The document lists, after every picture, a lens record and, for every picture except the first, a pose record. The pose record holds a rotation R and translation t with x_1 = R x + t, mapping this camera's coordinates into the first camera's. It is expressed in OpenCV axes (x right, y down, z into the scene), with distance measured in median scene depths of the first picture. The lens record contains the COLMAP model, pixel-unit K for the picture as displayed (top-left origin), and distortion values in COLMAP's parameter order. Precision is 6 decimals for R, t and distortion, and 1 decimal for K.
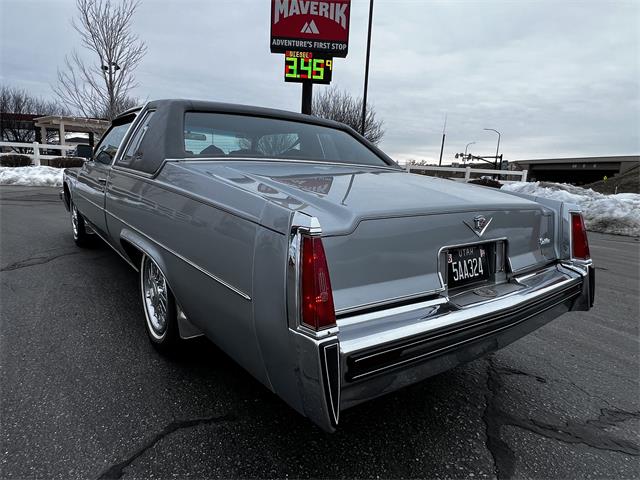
lens RADIAL K [[399.4, 0, 315.7], [0, 399.4, 241.7], [0, 0, 1]] dist [0.000457, -0.000090]
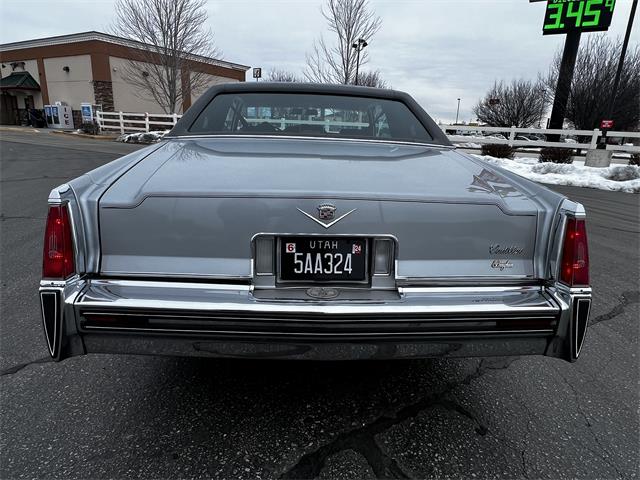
lens RADIAL K [[399.4, 0, 315.7], [0, 399.4, 241.7], [0, 0, 1]] dist [0.000457, -0.000090]
pose [[0.822888, 0.140005, -0.550685, 0.840835], [-0.100776, 0.989765, 0.101045, -0.066356], [0.559195, -0.027653, 0.828575, 0.263217]]
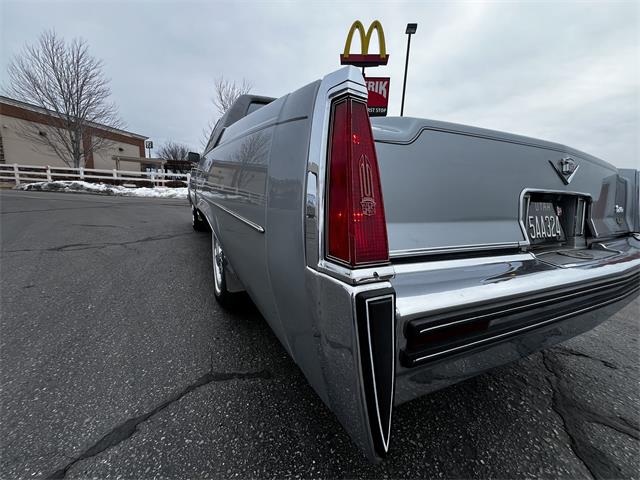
lens RADIAL K [[258.5, 0, 318.7], [0, 258.5, 239.0], [0, 0, 1]] dist [-0.001589, -0.000074]
pose [[0.986308, 0.030344, -0.162101, 0.007787], [-0.032883, 0.999375, -0.013003, 0.115423], [0.161605, 0.018155, 0.986689, 0.398354]]
